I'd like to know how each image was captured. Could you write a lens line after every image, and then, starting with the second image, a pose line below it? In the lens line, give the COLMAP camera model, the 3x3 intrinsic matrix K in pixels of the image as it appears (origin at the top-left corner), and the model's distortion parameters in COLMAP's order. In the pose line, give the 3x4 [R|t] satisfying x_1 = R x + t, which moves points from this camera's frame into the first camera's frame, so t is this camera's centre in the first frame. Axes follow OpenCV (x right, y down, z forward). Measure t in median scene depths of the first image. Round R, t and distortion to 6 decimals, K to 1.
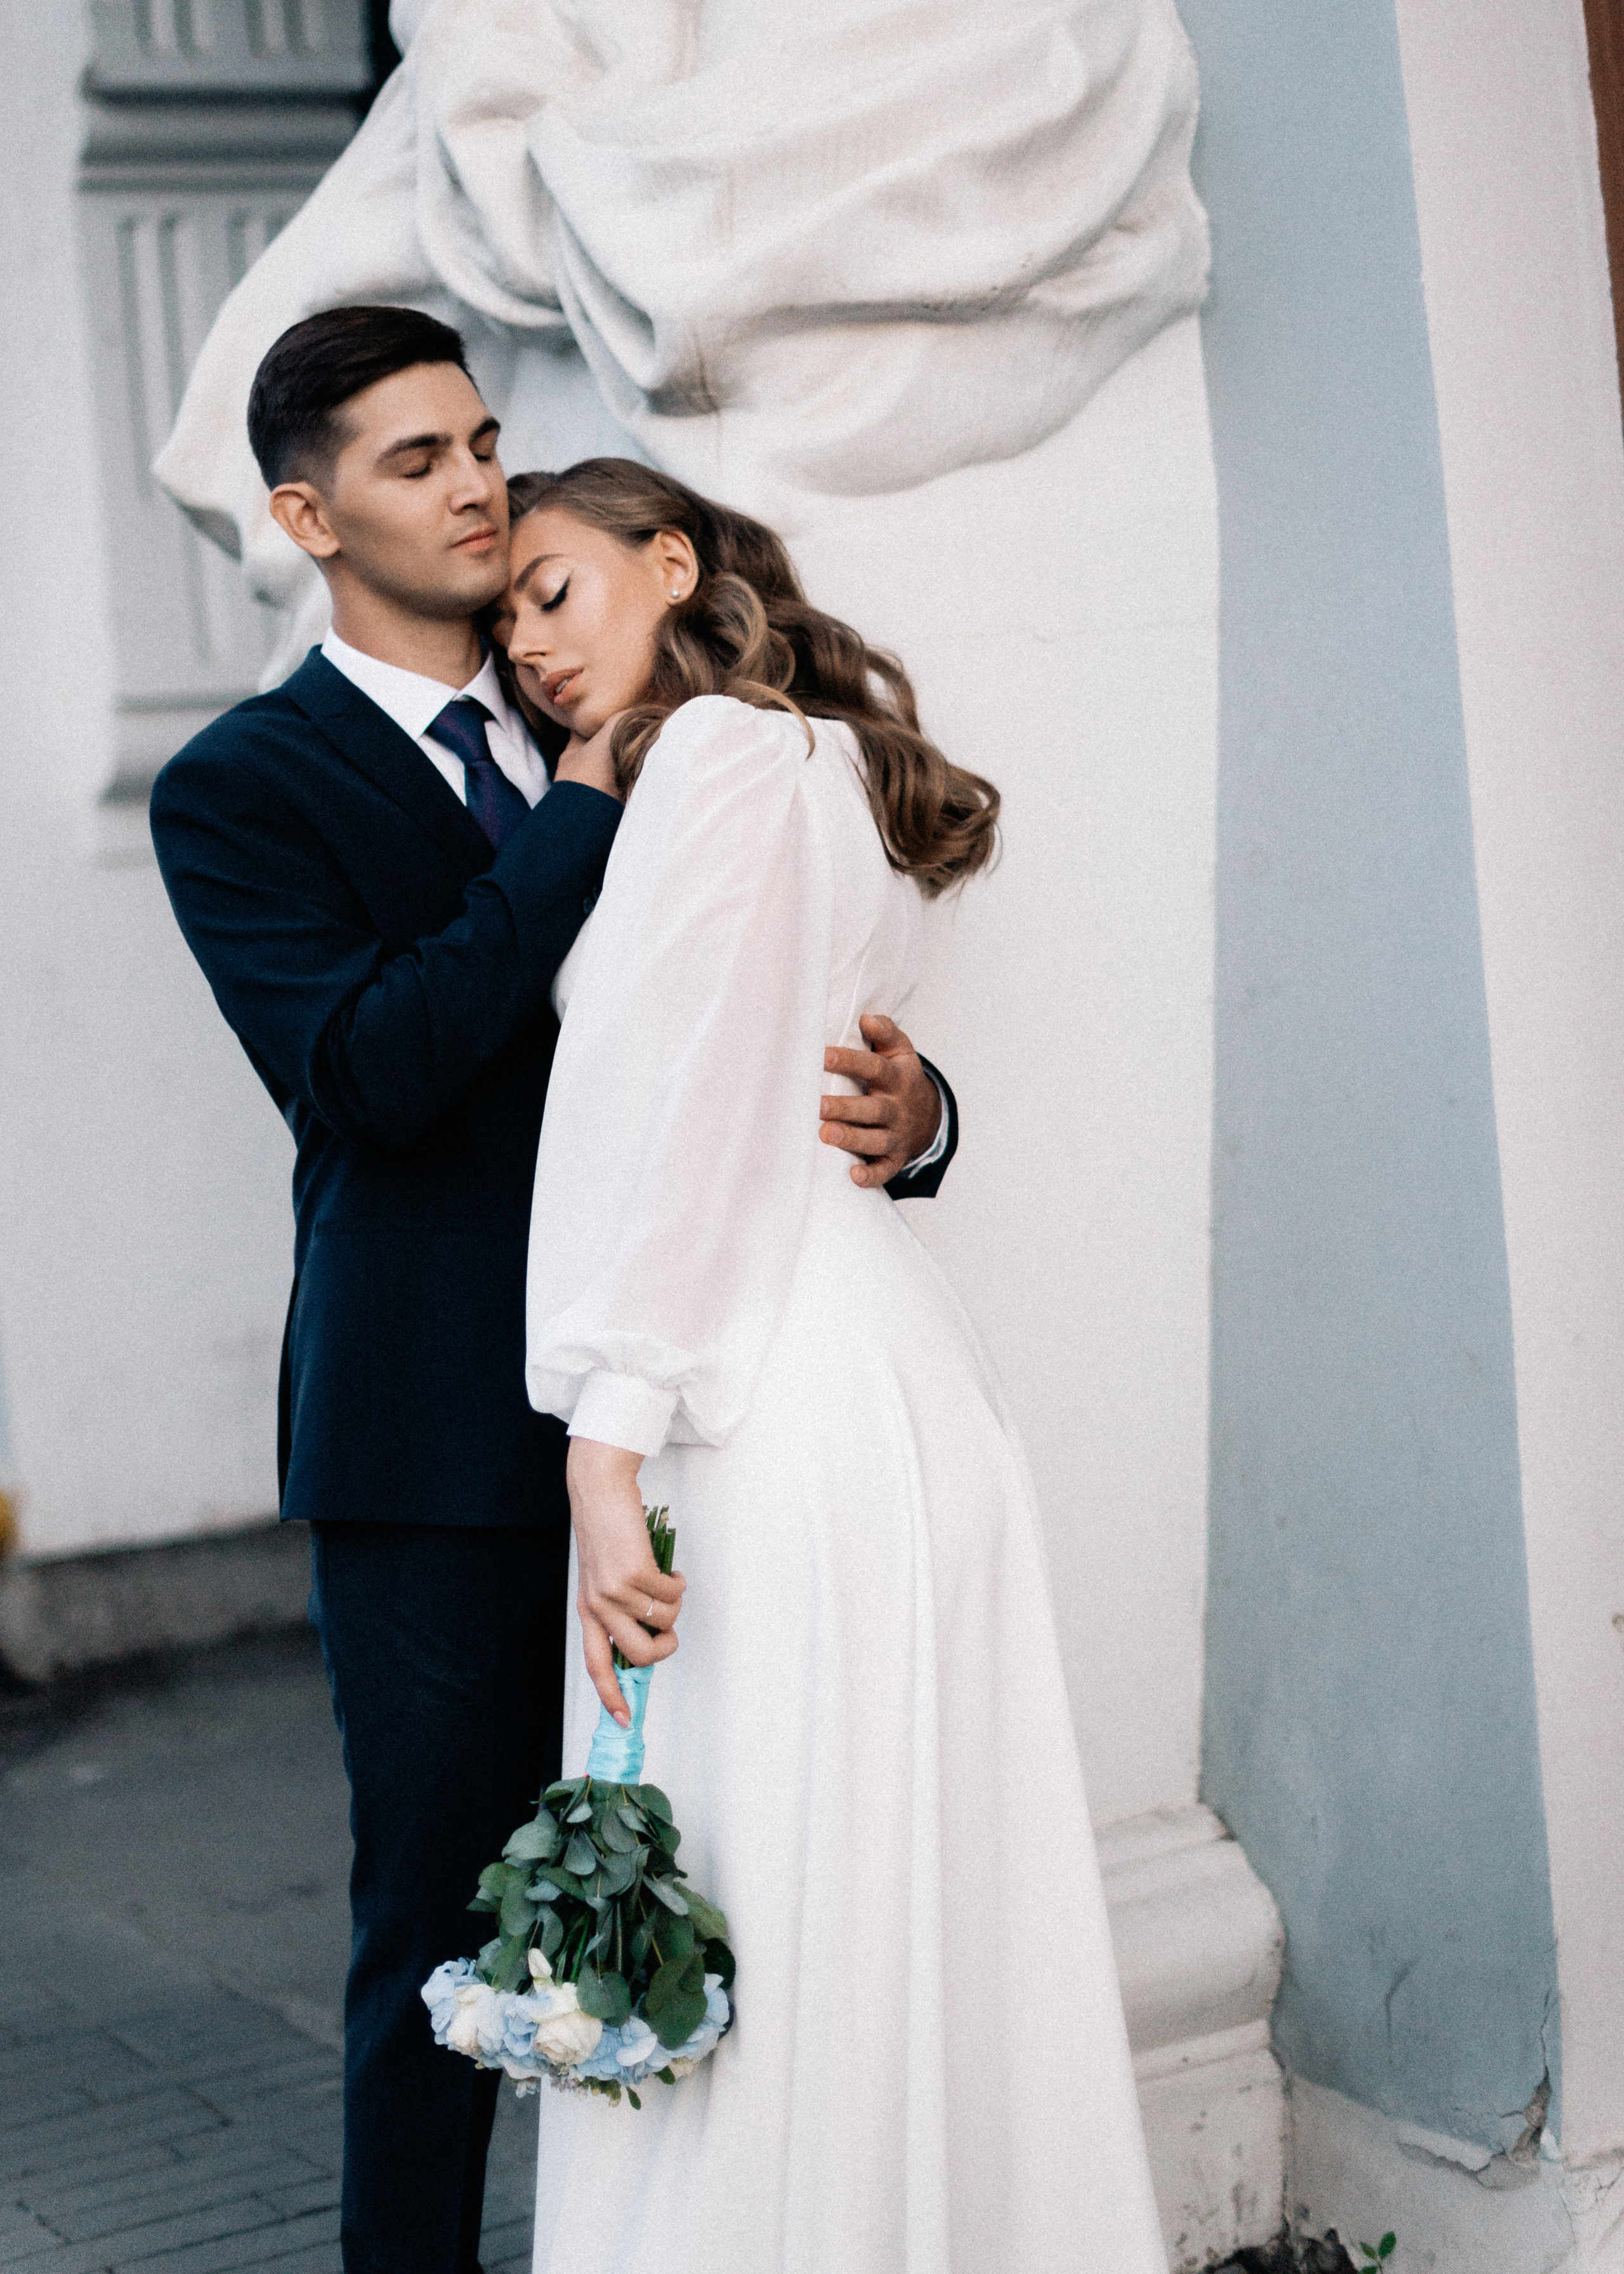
lens RADIAL K [[3759.1, 0, 809.6], [0, 3759.1, 1060.8], [0, 0, 1]] dist [-0.138002, 0.147761]
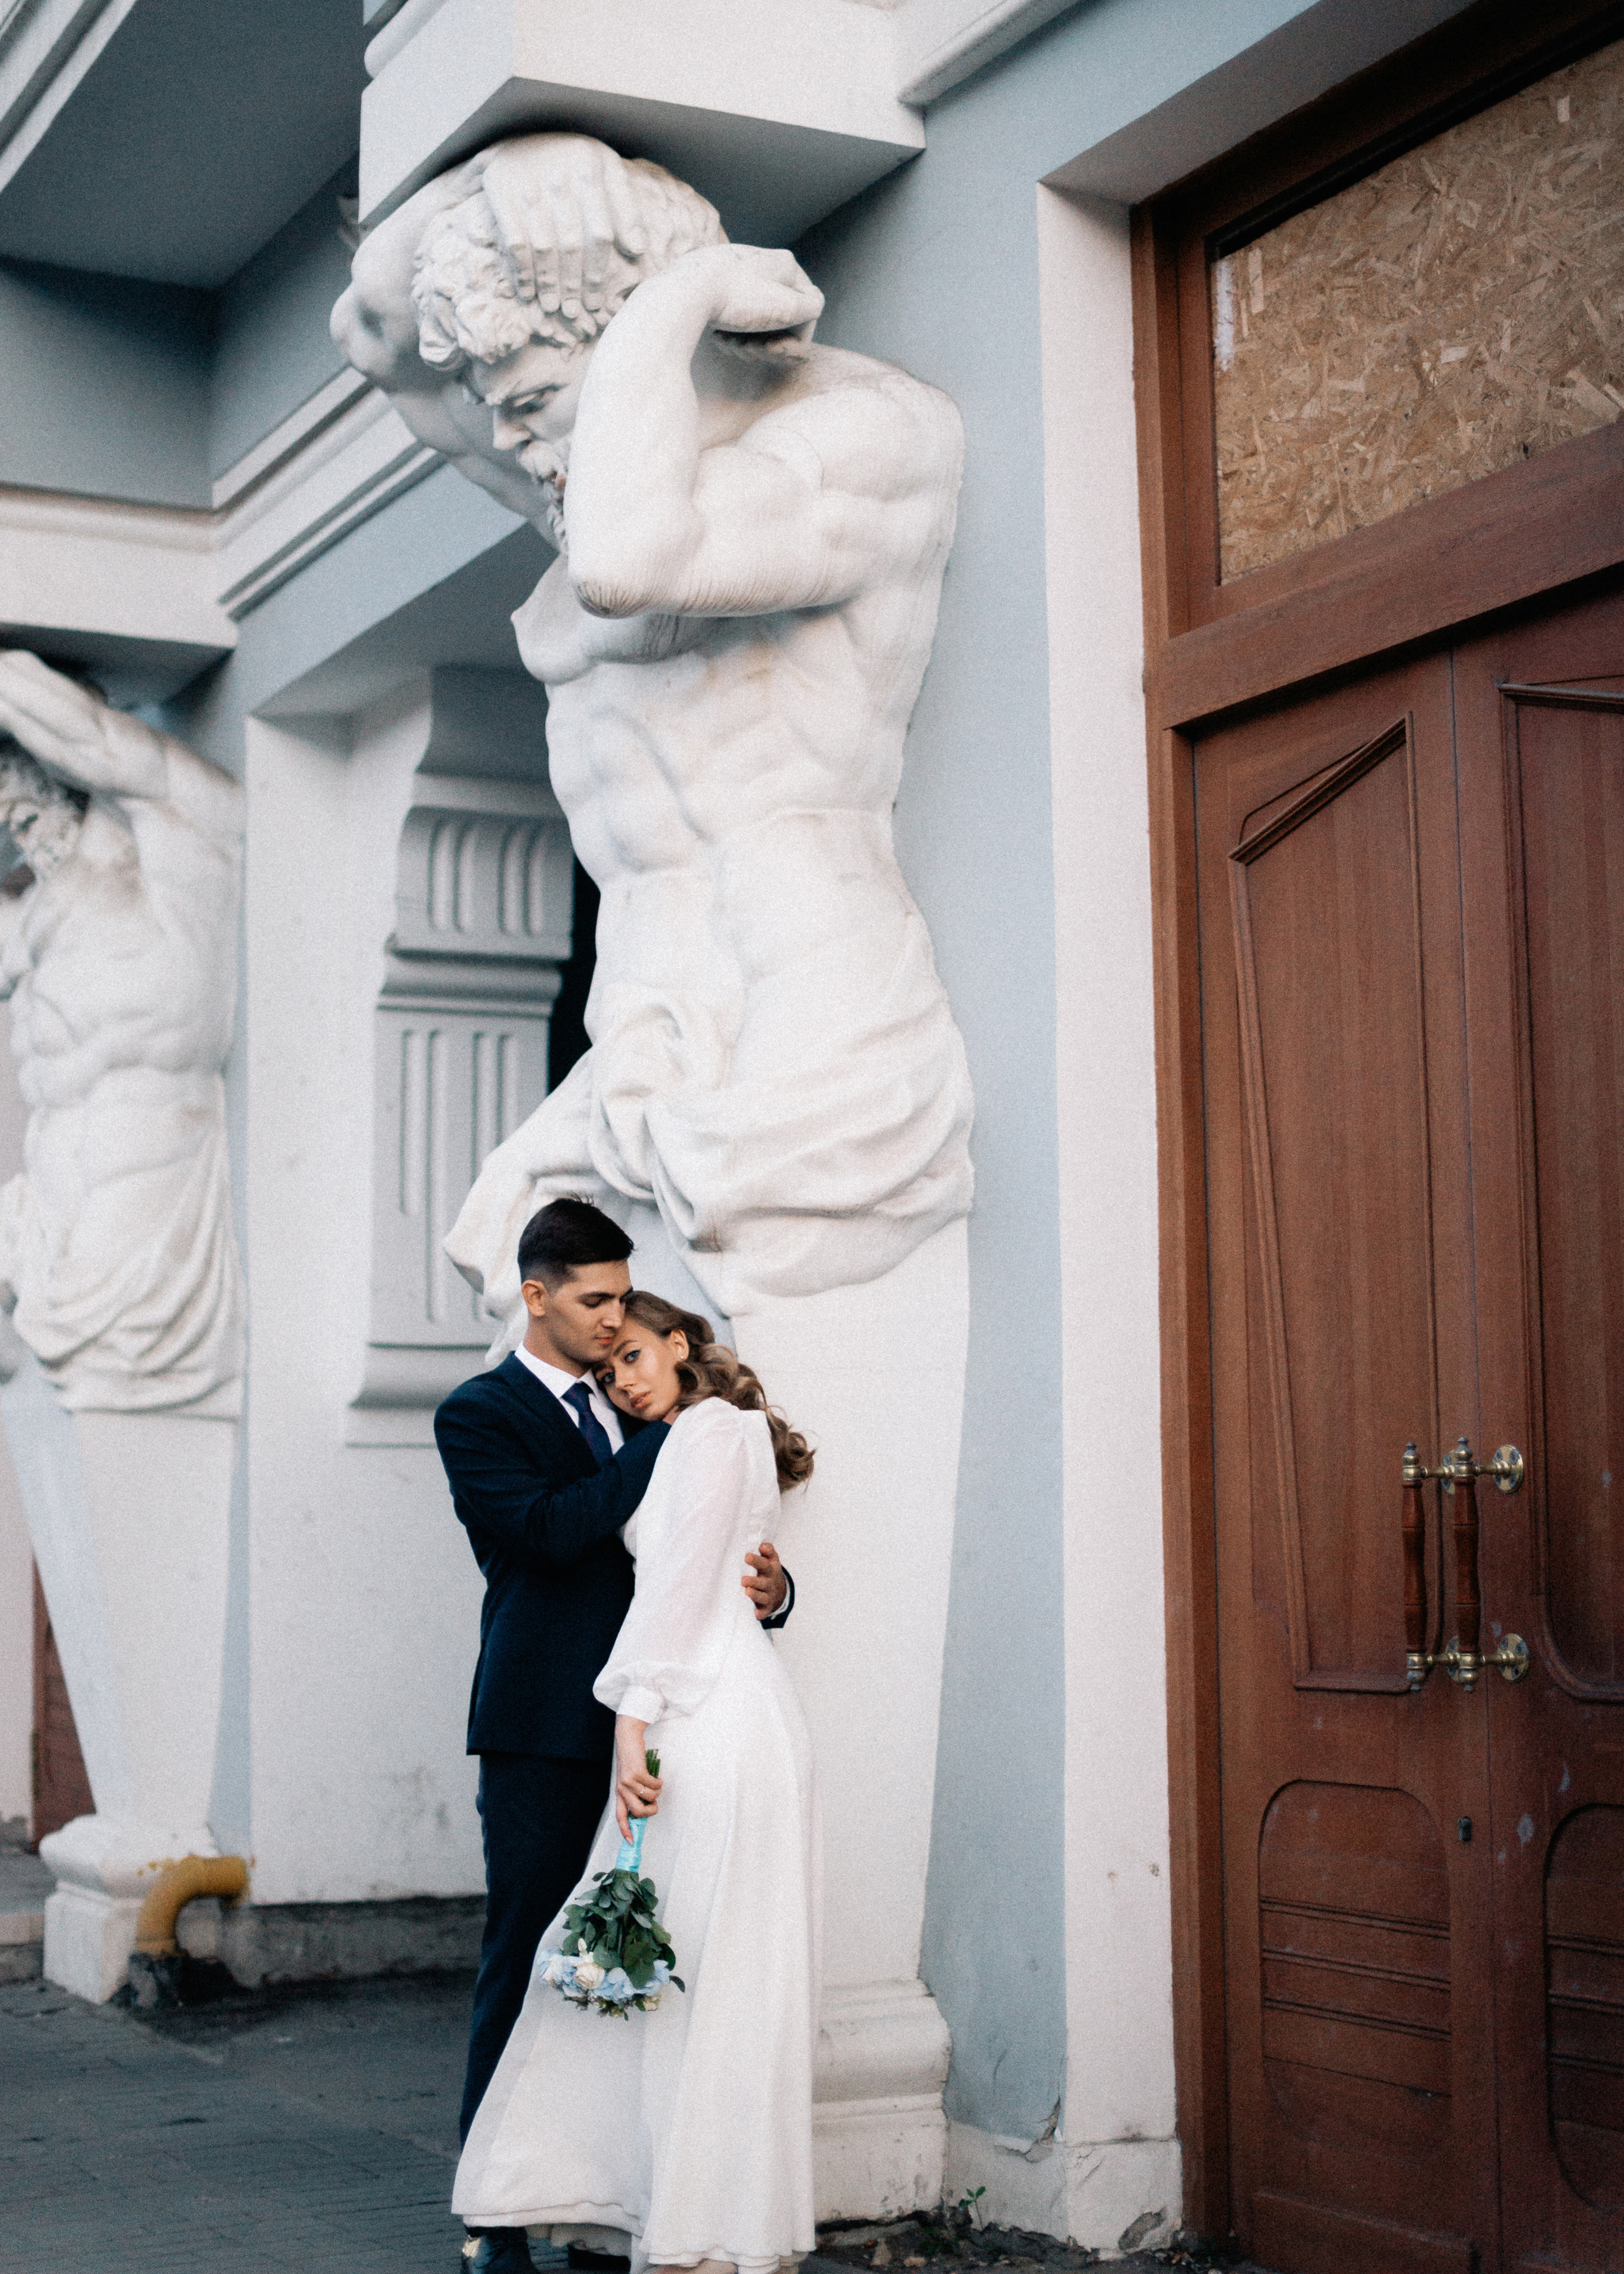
lens RADIAL K [[3759.1, 0, 809.6], [0, 3759.1, 1060.8], [0, 0, 1]] dist [-0.138002, 0.147761]
pose [[0.995979, 0.077658, -0.044662, 0.104595], [-0.084139, 0.982064, -0.168736, 0.068149], [0.030757, 0.171815, 0.984649, -1.031216]]
